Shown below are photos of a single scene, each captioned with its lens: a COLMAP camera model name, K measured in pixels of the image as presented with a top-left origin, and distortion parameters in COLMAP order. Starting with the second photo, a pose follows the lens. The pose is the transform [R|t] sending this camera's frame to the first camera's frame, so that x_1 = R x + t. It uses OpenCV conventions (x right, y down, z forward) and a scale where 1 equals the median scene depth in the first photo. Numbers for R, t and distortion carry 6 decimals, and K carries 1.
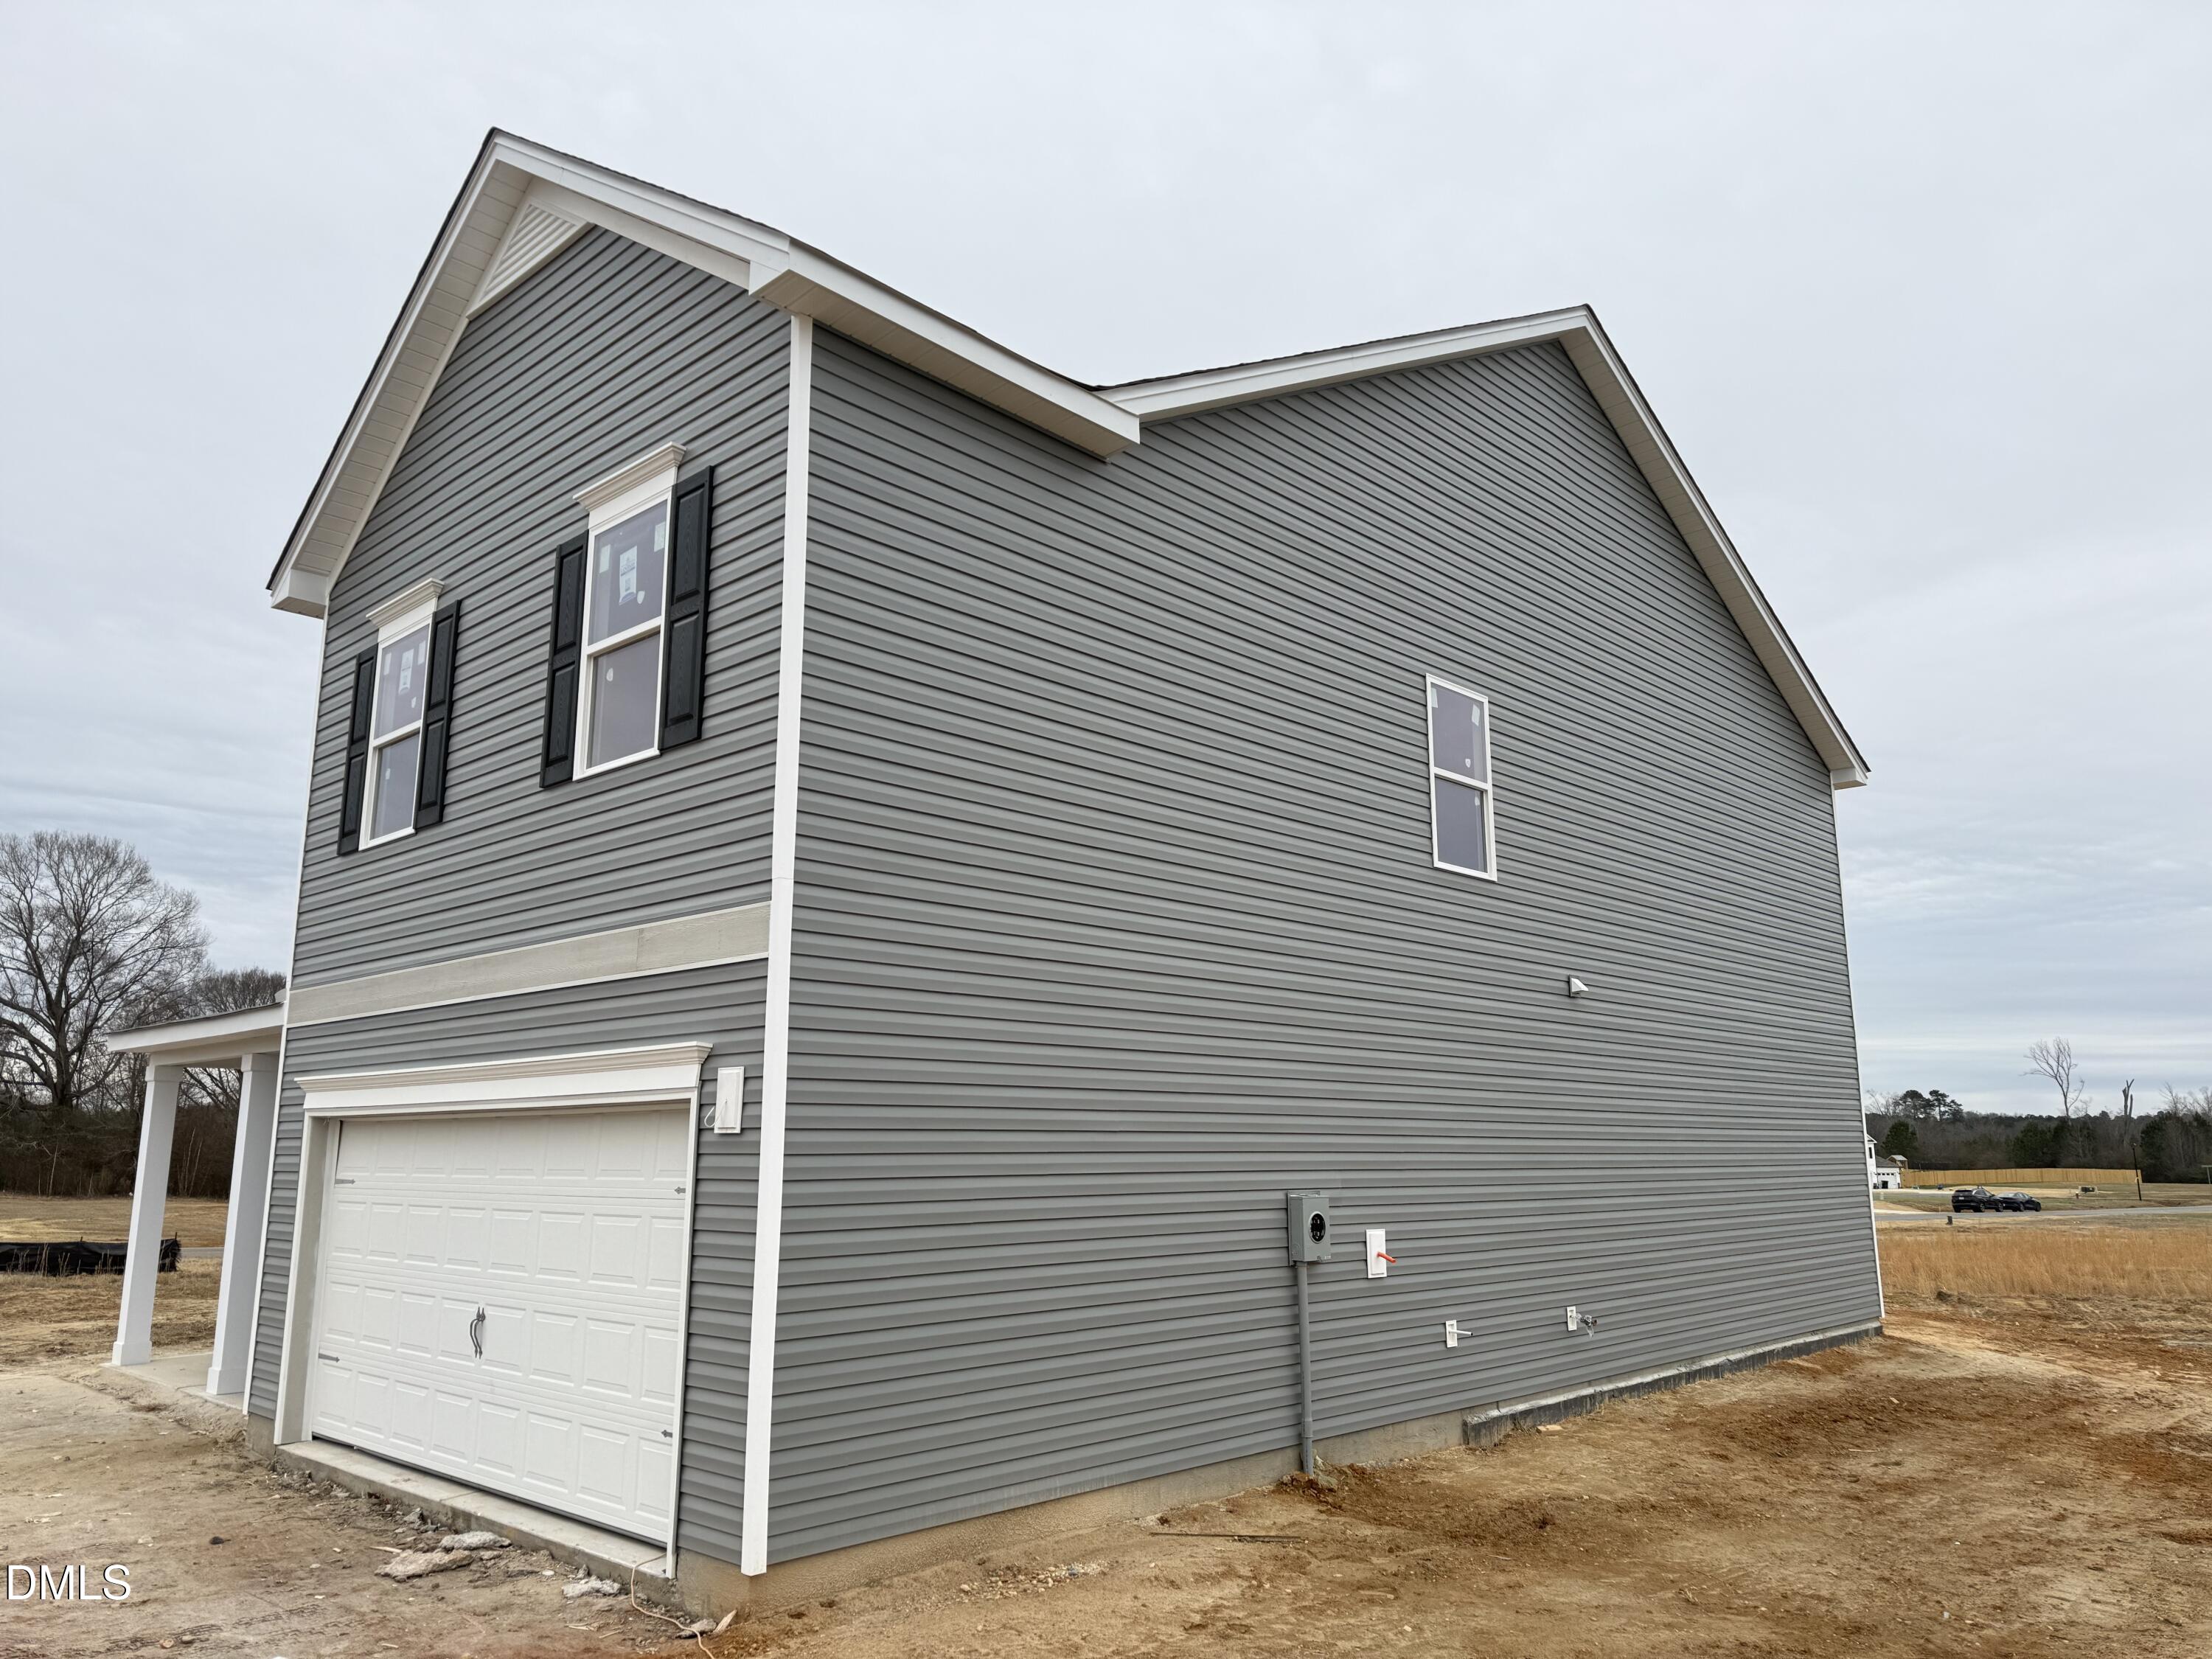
lens RADIAL K [[1583.6, 0, 1106.0], [0, 1583.6, 829.5], [0, 0, 1]] dist [-0.002521, -0.003176]
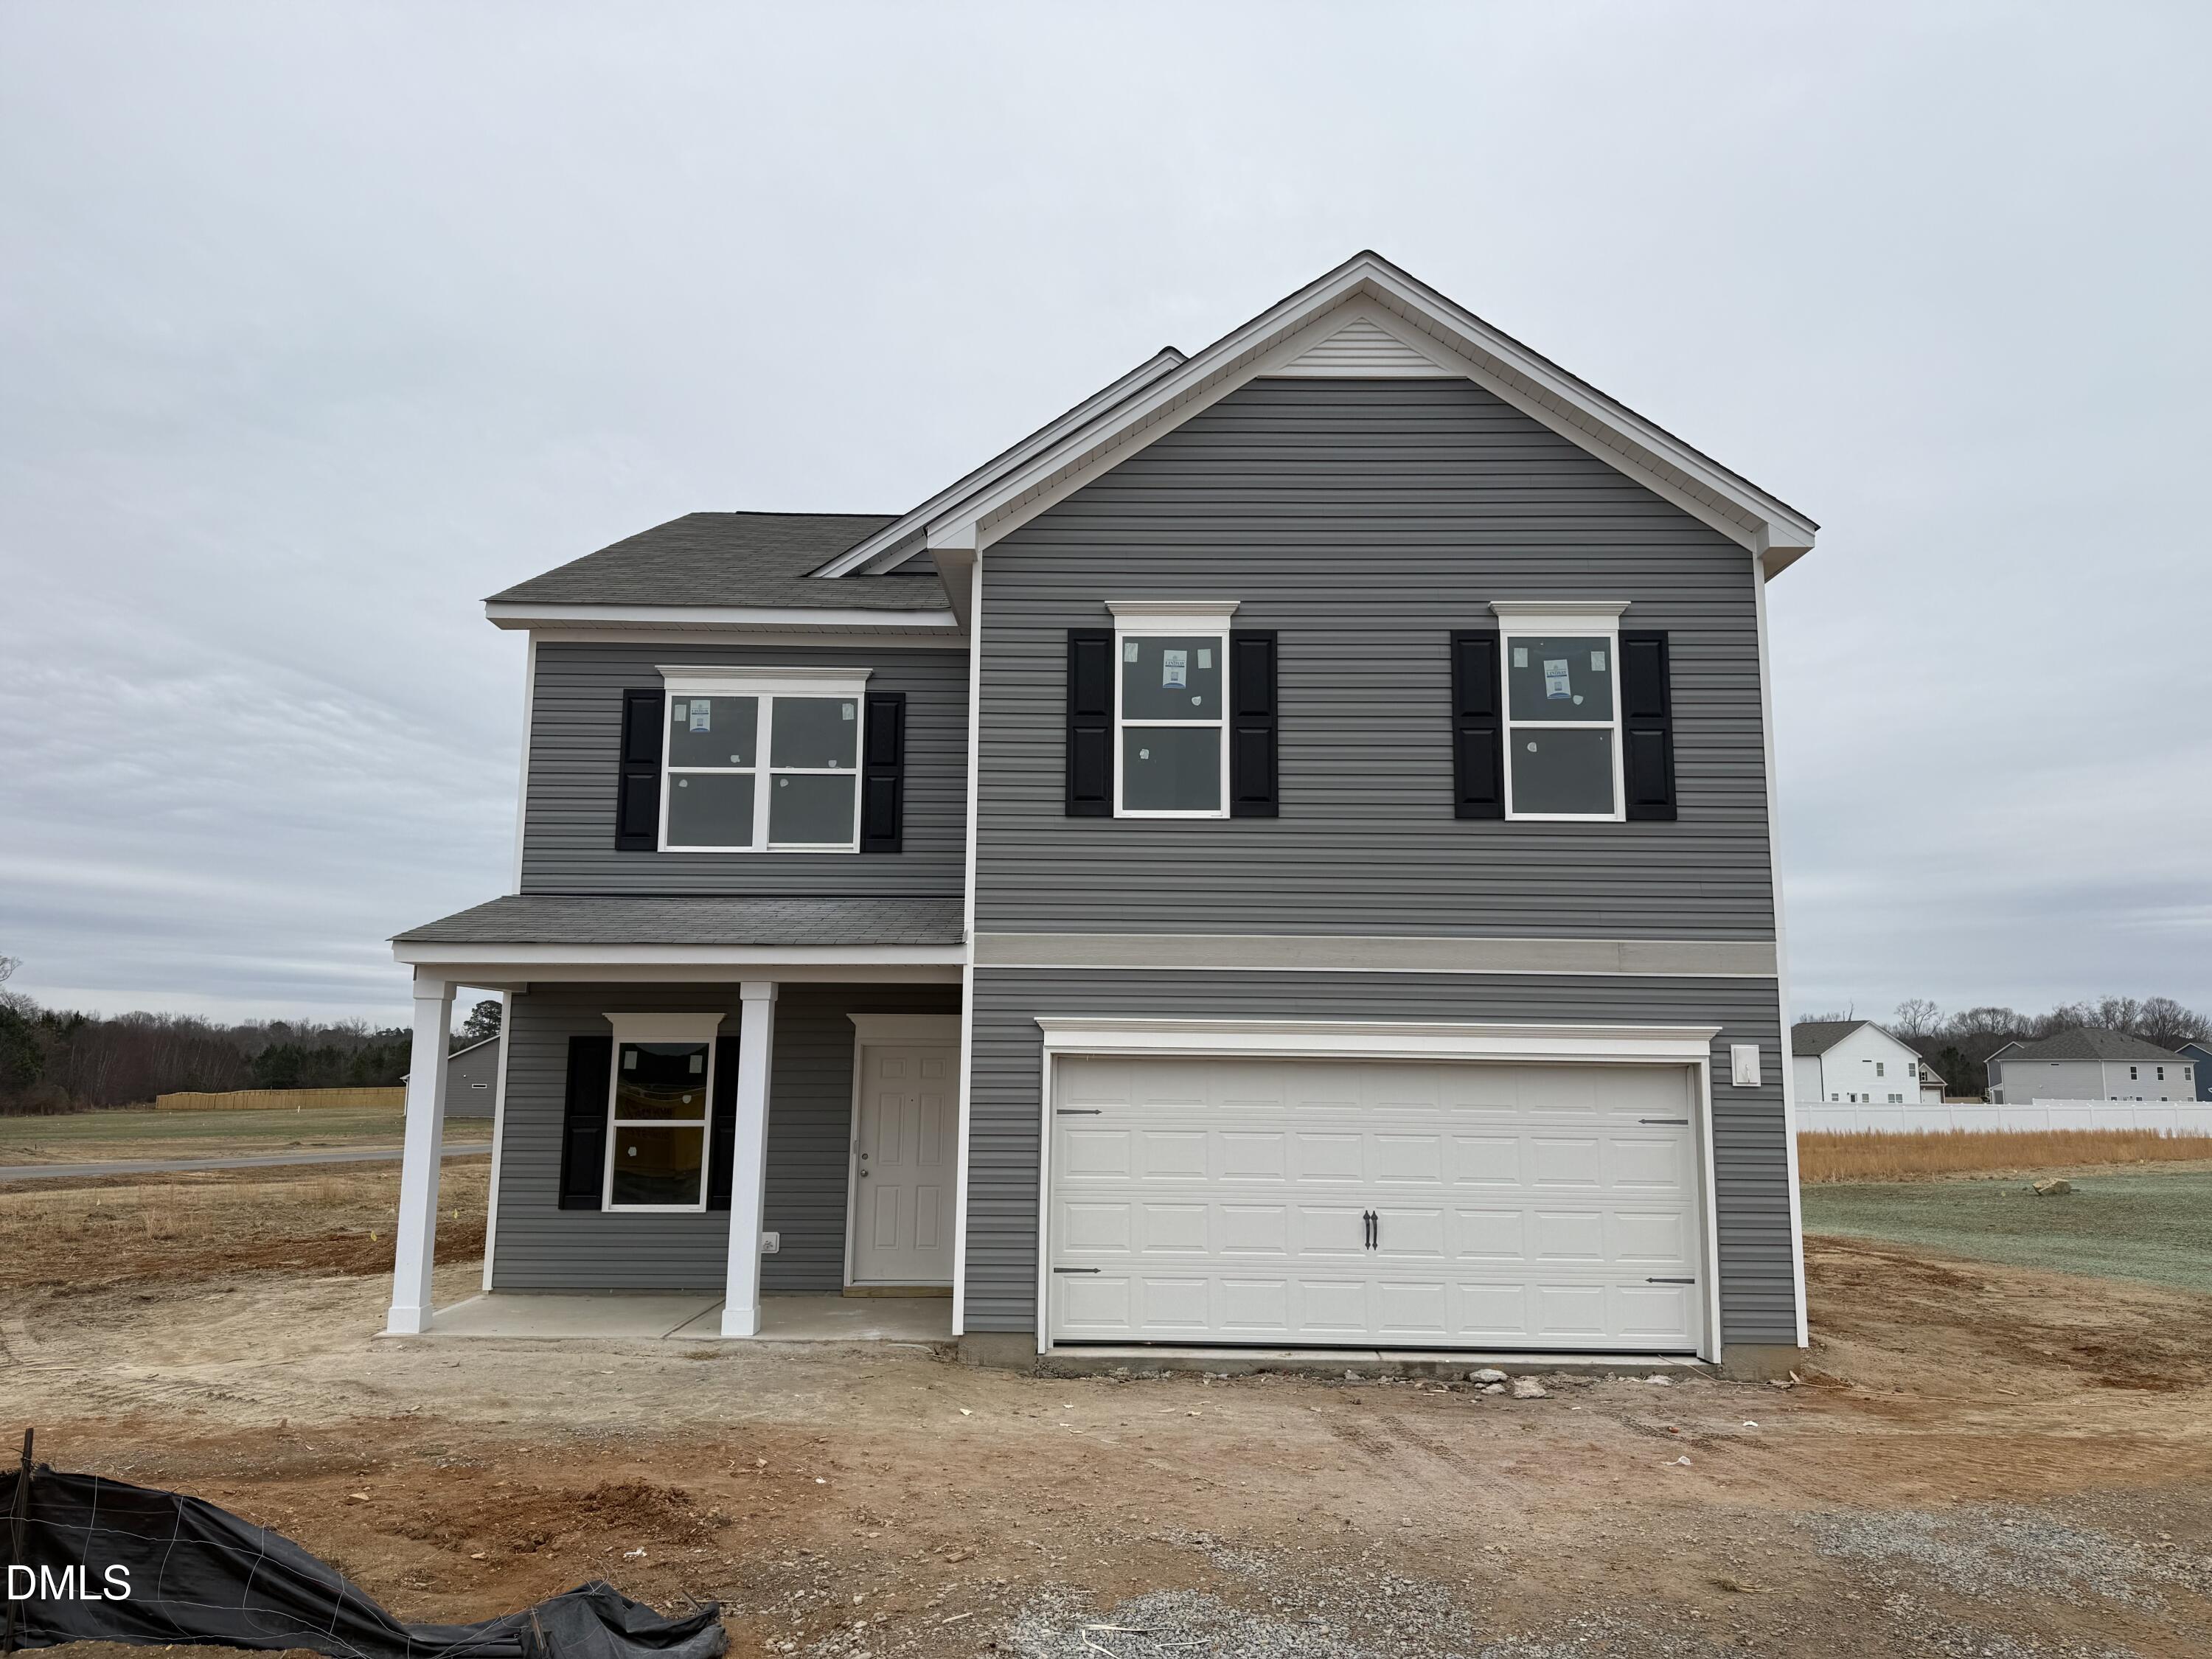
lens RADIAL K [[1583.6, 0, 1106.0], [0, 1583.6, 829.5], [0, 0, 1]] dist [-0.002521, -0.003176]
pose [[0.746426, 0.118769, 0.654784, -1.480297], [-0.151021, 0.988505, -0.007143, 0.038184], [-0.648105, -0.093554, 0.755782, 0.201503]]
